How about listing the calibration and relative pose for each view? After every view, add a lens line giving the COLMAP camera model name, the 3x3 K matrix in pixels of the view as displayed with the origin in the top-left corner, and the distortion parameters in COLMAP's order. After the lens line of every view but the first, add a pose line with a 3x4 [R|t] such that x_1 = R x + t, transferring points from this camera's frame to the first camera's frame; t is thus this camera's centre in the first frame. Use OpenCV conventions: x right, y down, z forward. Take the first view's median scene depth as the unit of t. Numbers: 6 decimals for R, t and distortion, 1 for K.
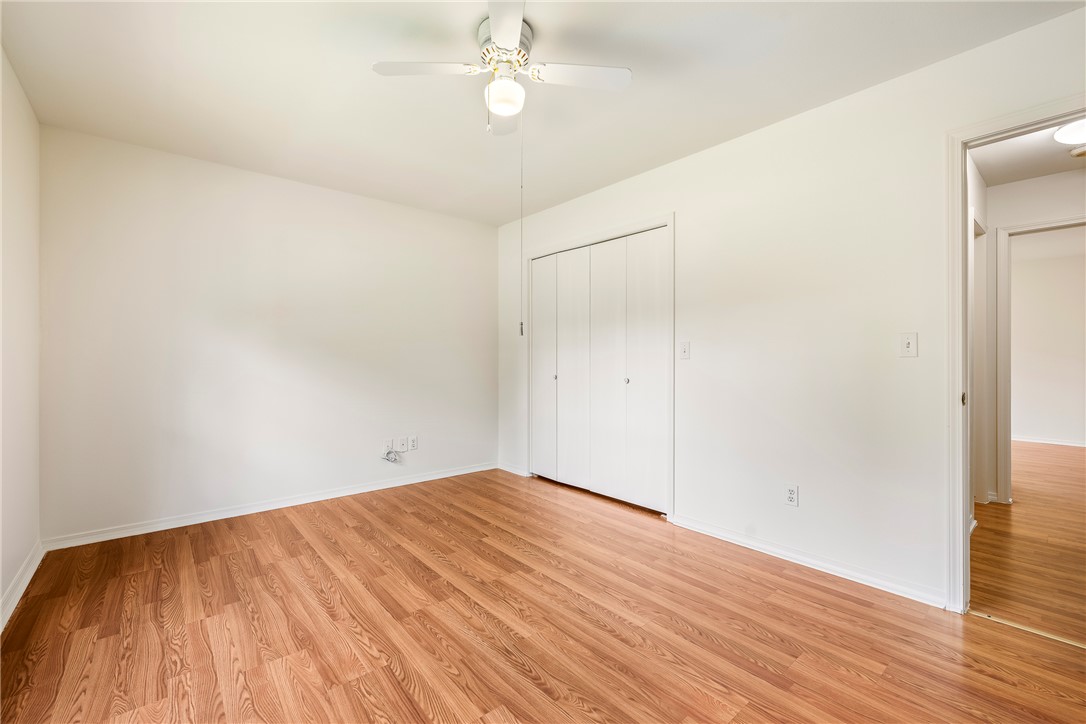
lens RADIAL K [[453.6, 0, 538.5], [0, 453.6, 363.6], [0, 0, 1]] dist [0.002105, 0.000469]
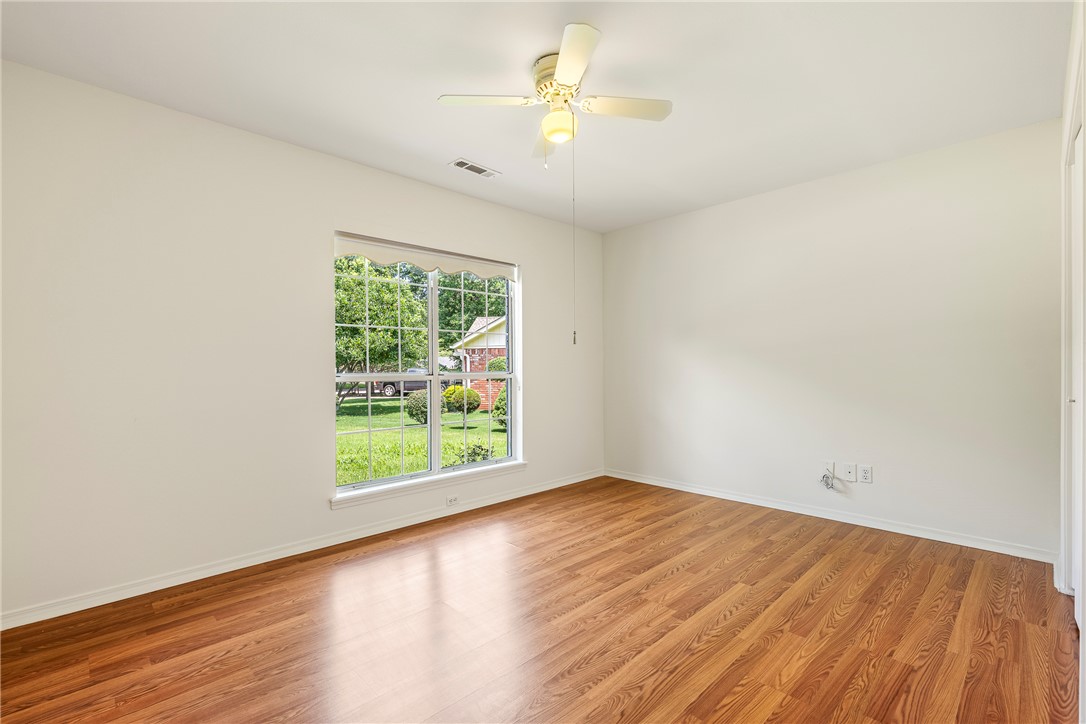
lens RADIAL K [[477.3, 0, 543.2], [0, 477.3, 369.1], [0, 0, 1]] dist [0.001845, -0.000582]
pose [[0.081865, 0.000689, -0.996643, 0.773364], [-0.000460, 1.000000, 0.000654, -0.004338], [0.996643, 0.000405, 0.081865, 0.618342]]
